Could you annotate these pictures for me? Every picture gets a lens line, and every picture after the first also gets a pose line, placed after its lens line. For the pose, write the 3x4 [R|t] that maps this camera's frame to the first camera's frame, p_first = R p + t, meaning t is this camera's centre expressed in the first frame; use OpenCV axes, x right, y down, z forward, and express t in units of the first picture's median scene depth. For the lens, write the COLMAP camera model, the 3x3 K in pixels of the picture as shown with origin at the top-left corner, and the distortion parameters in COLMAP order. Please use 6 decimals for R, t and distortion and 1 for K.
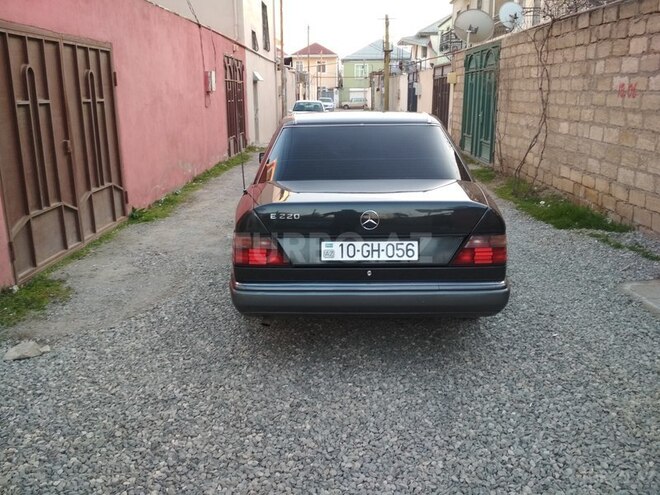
lens RADIAL K [[586.7, 0, 332.1], [0, 586.7, 244.5], [0, 0, 1]] dist [0.093898, -0.176369]
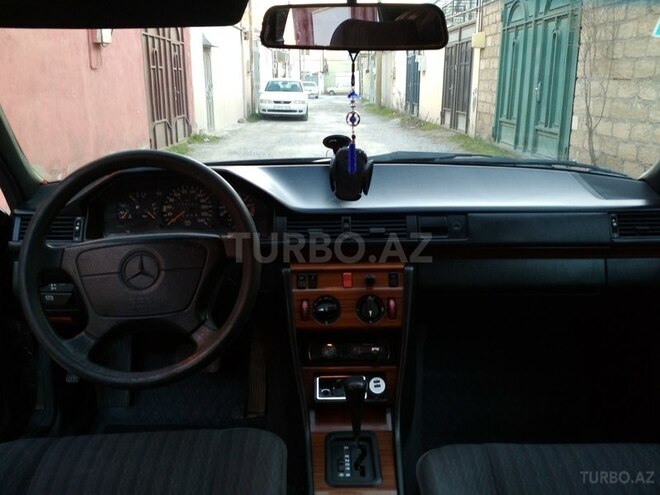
lens RADIAL K [[586.7, 0, 332.1], [0, 586.7, 244.5], [0, 0, 1]] dist [0.093898, -0.176369]
pose [[0.999715, -0.000463, 0.023884, 0.014293], [0.000027, 0.999833, 0.018265, -0.074022], [-0.023889, -0.018259, 0.999548, 0.434936]]
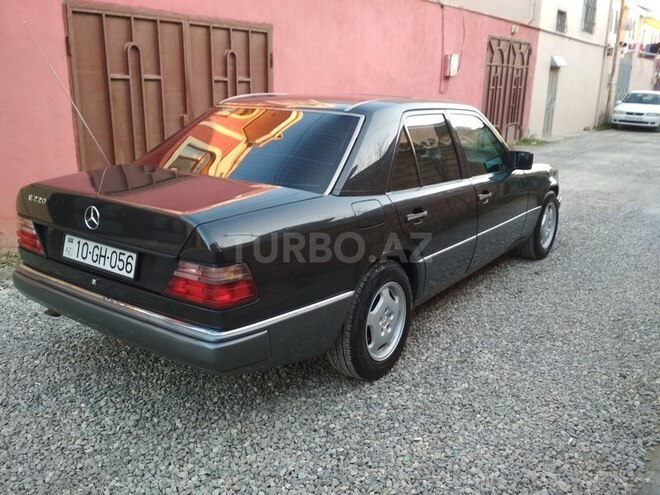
lens RADIAL K [[586.7, 0, 332.1], [0, 586.7, 244.5], [0, 0, 1]] dist [0.093898, -0.176369]
pose [[0.819861, 0.173817, -0.545541, 0.221702], [-0.163733, 0.984192, 0.067512, -0.032260], [0.548652, 0.033972, 0.835360, 0.137143]]
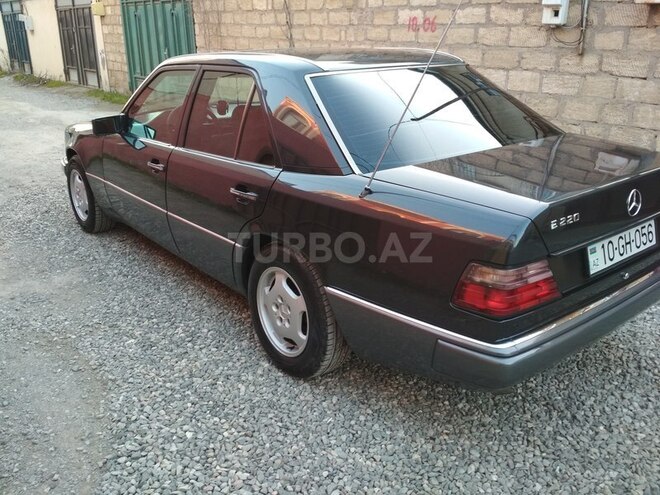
lens RADIAL K [[586.7, 0, 332.1], [0, 586.7, 244.5], [0, 0, 1]] dist [0.093898, -0.176369]
pose [[0.770517, -0.214395, 0.600281, -0.181497], [0.154801, 0.976483, 0.150057, -0.043360], [-0.618336, -0.022697, 0.785586, 0.184649]]
